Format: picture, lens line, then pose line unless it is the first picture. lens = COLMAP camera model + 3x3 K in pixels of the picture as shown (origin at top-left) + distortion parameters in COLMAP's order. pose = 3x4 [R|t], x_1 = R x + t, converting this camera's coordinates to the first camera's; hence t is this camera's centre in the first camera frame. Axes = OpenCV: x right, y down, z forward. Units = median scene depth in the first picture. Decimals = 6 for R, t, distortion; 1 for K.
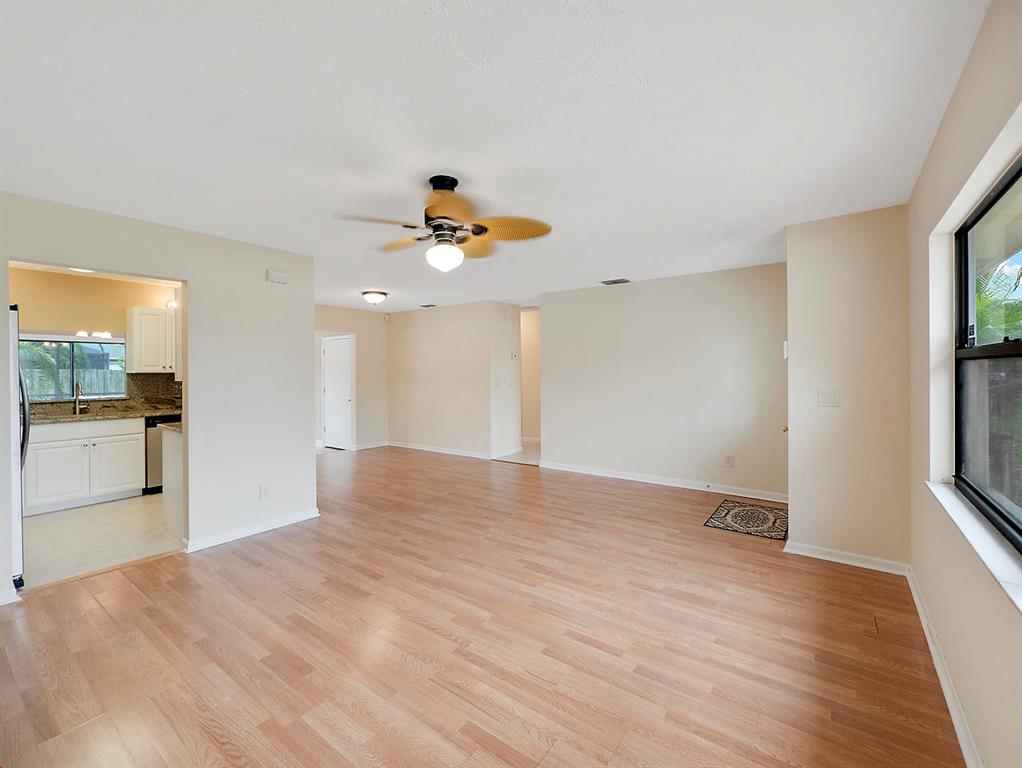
lens RADIAL K [[445.7, 0, 511.7], [0, 445.7, 371.8], [0, 0, 1]] dist [-0.001073, 0.000004]
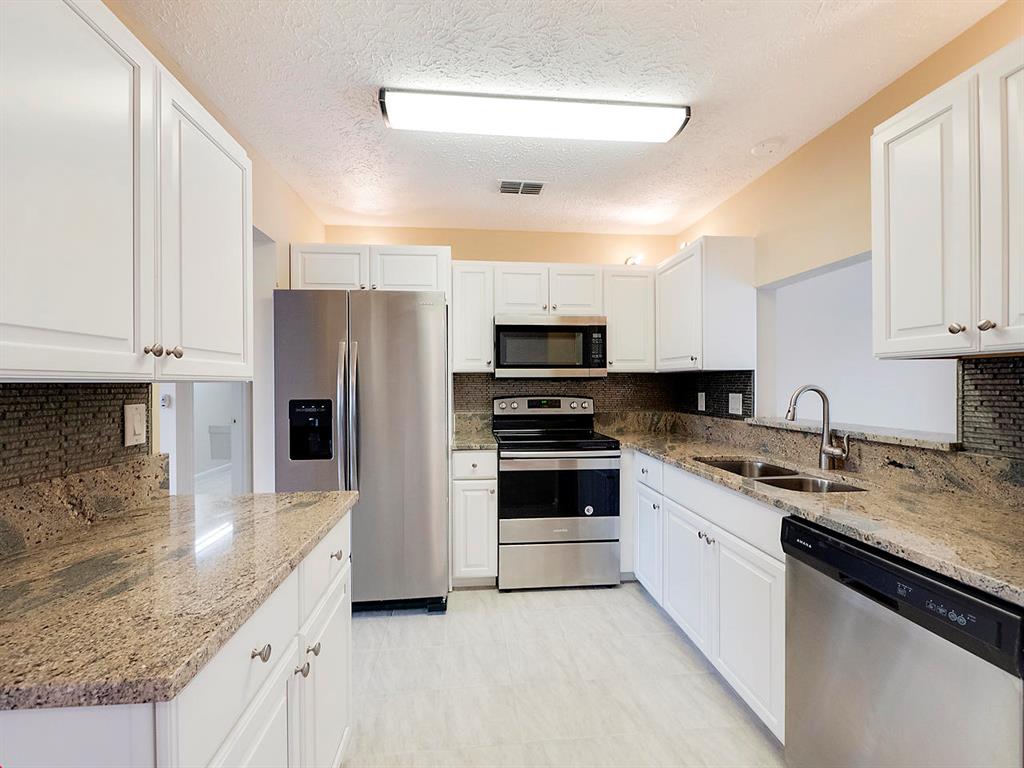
lens RADIAL K [[435.5, 0, 506.0], [0, 435.5, 377.0], [0, 0, 1]] dist [-0.001827, -0.000360]
pose [[-0.749584, 0.003010, -0.661902, -0.596774], [0.008109, 0.999956, -0.004637, 0.016521], [0.661860, -0.008843, -0.749576, 1.306960]]
